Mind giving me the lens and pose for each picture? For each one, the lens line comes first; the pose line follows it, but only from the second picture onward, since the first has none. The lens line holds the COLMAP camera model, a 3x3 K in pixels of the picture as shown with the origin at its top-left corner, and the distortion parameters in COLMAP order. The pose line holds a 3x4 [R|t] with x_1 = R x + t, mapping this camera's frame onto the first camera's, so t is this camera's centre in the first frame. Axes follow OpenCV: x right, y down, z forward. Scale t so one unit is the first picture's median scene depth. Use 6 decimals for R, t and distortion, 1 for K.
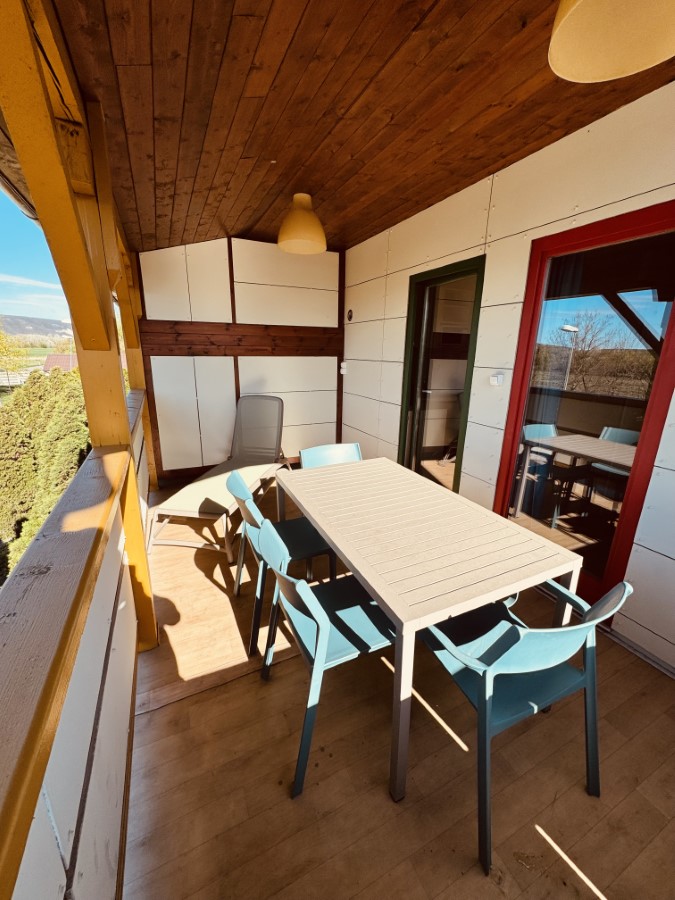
lens RADIAL K [[357.8, 0, 337.5], [0, 357.8, 450.0], [0, 0, 1]] dist [-0.001380, -0.000812]
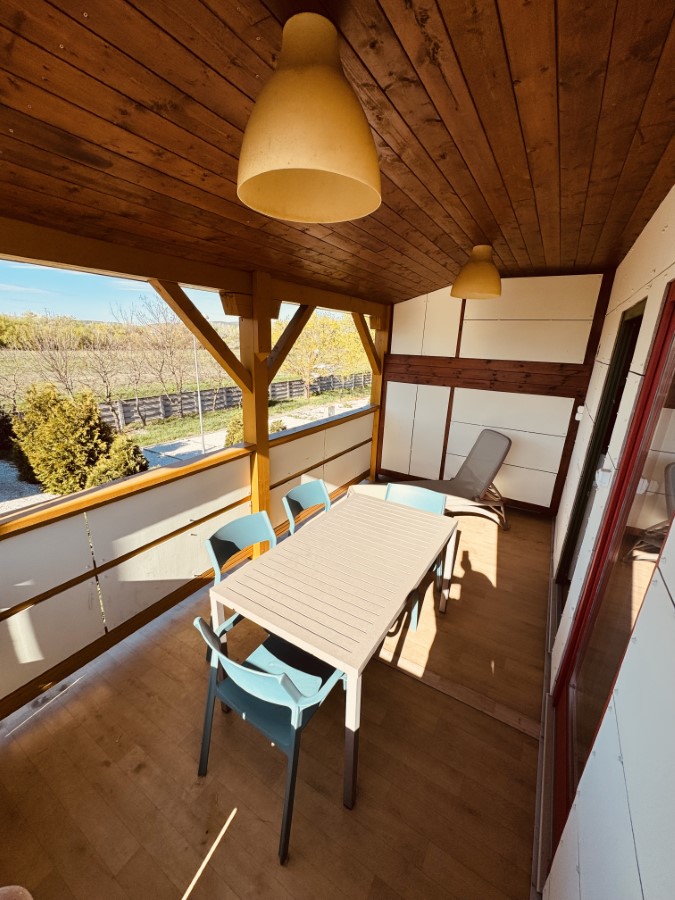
lens RADIAL K [[357.8, 0, 337.5], [0, 357.8, 450.0], [0, 0, 1]] dist [-0.001380, -0.000812]
pose [[0.548798, 0.248131, -0.798281, 0.454140], [-0.250999, 0.959781, 0.125774, -0.133132], [0.797384, 0.131343, 0.589006, 0.111734]]
